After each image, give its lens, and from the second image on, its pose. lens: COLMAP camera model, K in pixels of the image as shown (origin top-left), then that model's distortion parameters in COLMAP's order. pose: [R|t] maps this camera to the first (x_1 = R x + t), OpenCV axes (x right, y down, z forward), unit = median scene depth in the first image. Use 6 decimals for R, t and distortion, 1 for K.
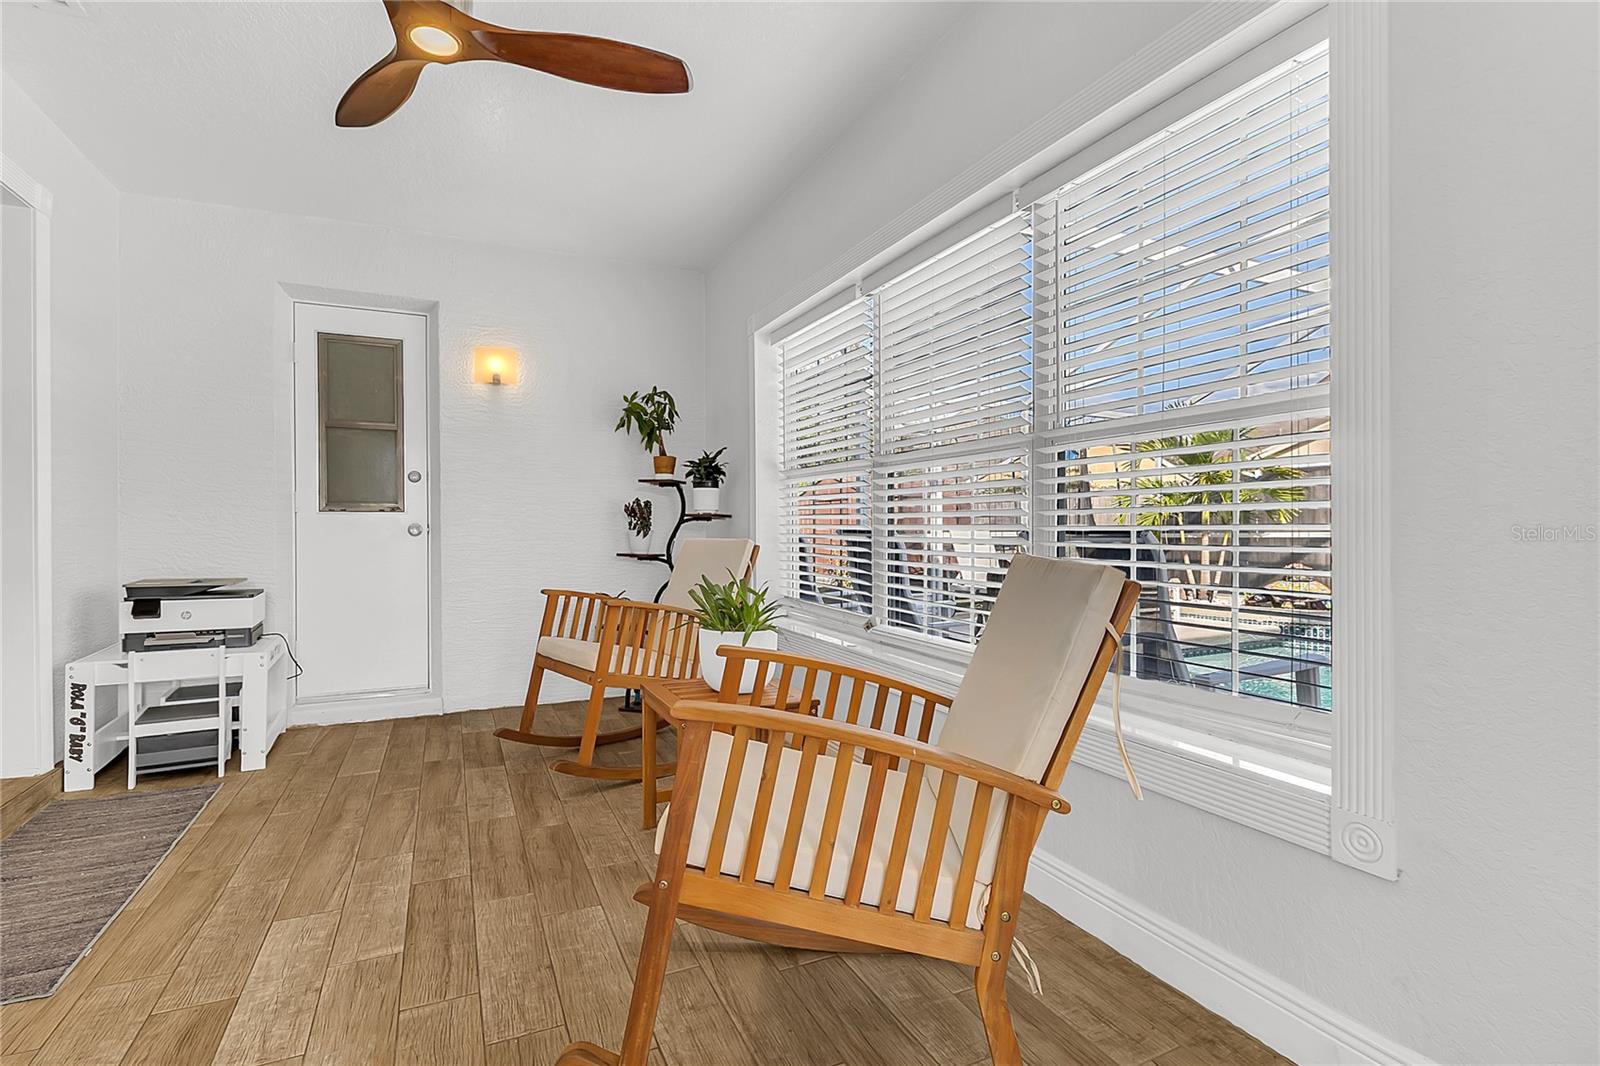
lens RADIAL K [[751.7, 0, 785.6], [0, 751.7, 536.6], [0, 0, 1]] dist [0.011260, -0.008047]
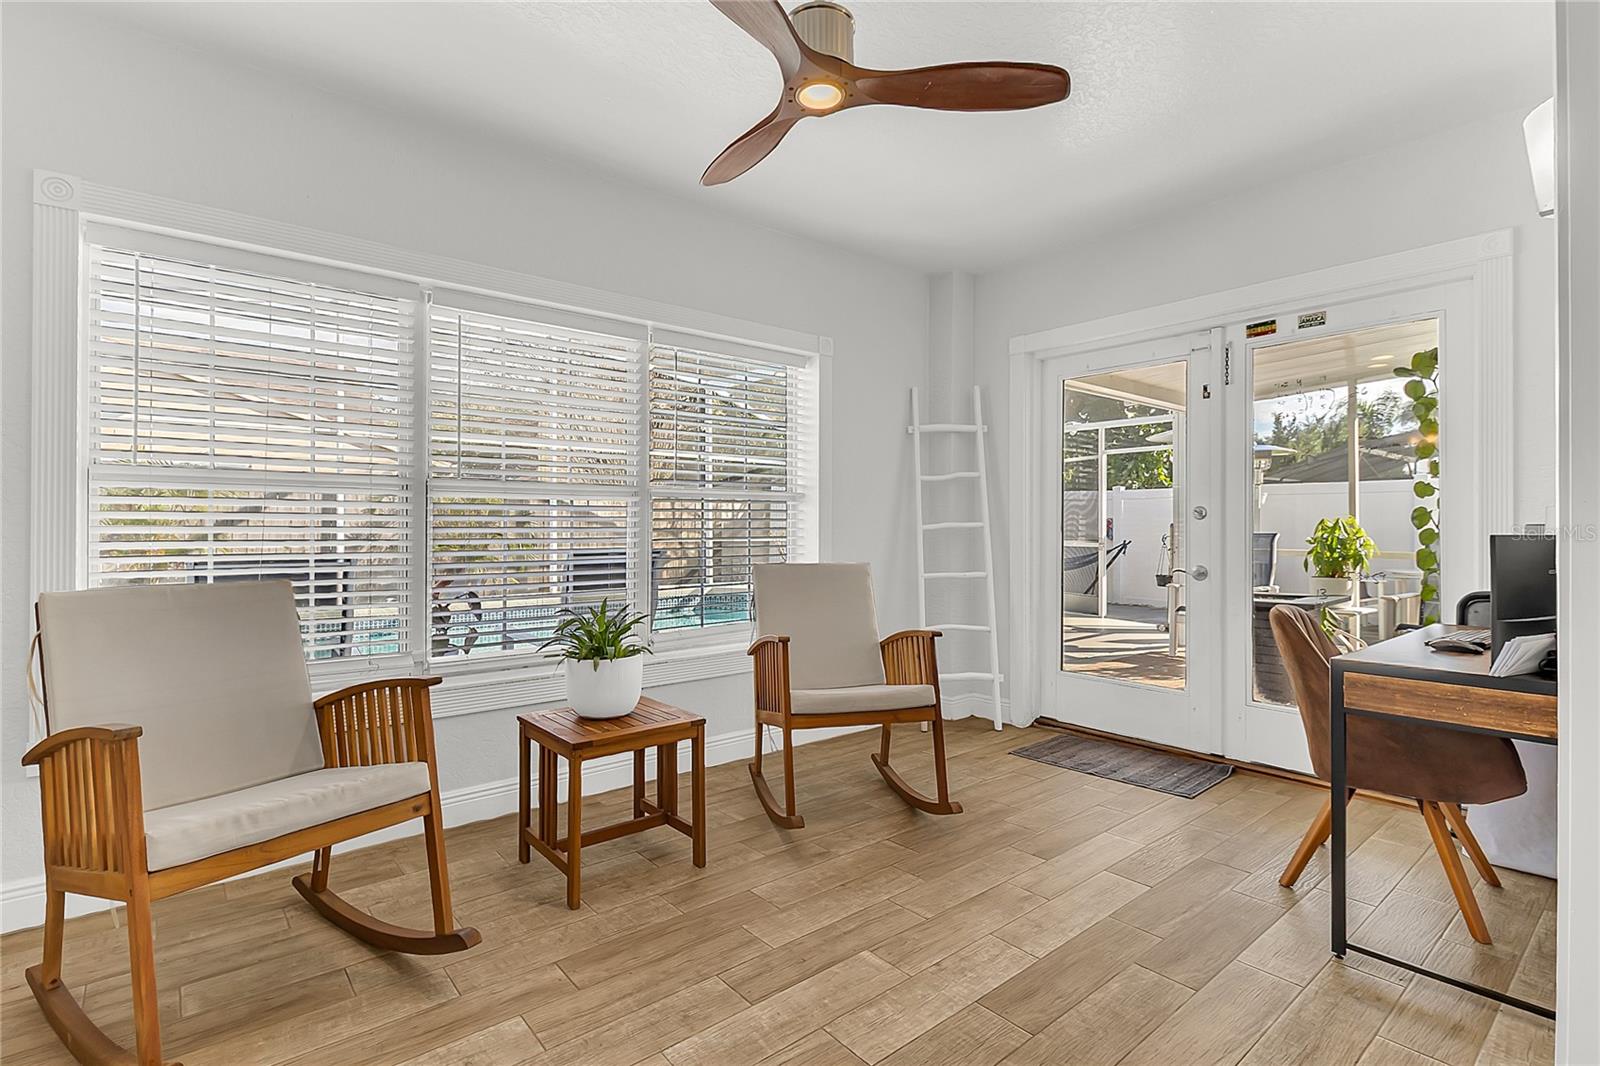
lens RADIAL K [[751.7, 0, 787.8], [0, 751.7, 536.7], [0, 0, 1]] dist [0.011260, -0.008047]
pose [[-0.249881, -0.002842, 0.968272, -1.284180], [0.019223, 0.999784, 0.007895, -0.054294], [-0.968086, 0.020586, -0.249772, 1.143257]]
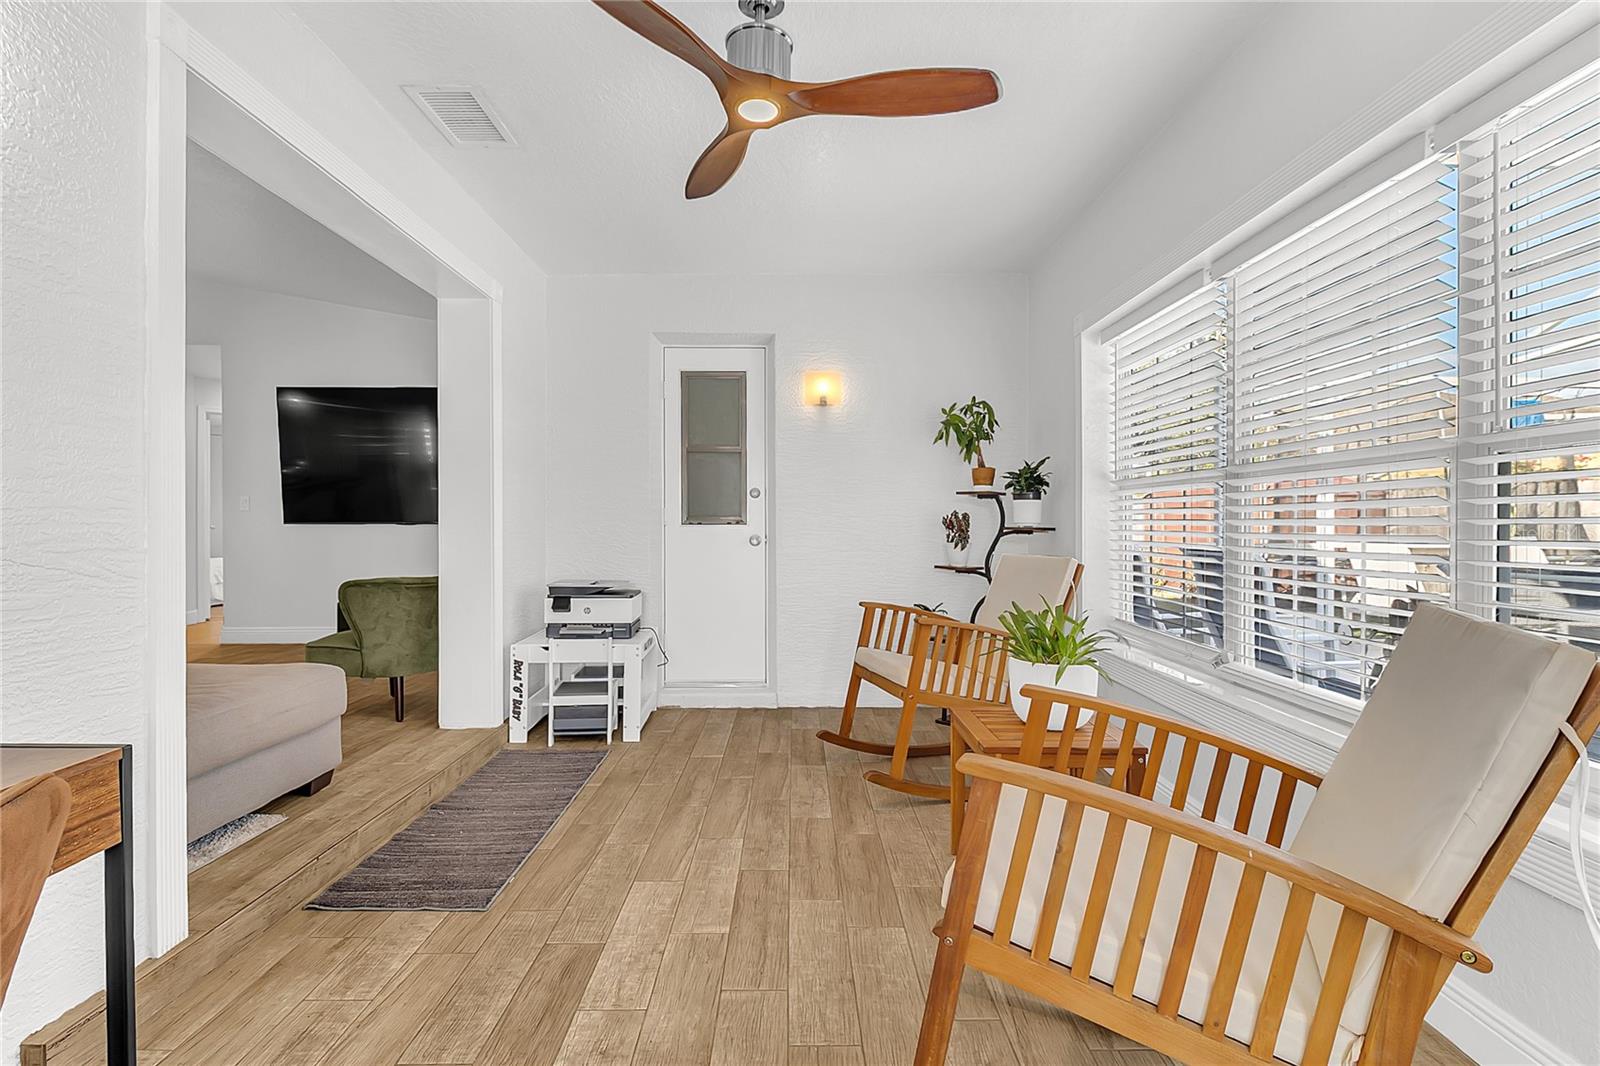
lens RADIAL K [[751.7, 0, 792.9], [0, 751.7, 535.1], [0, 0, 1]] dist [0.011260, -0.008047]
pose [[0.911498, 0.008026, -0.411226, 0.027569], [-0.008169, 0.999966, 0.001410, -0.033521], [0.411223, 0.002074, 0.911532, 0.019545]]
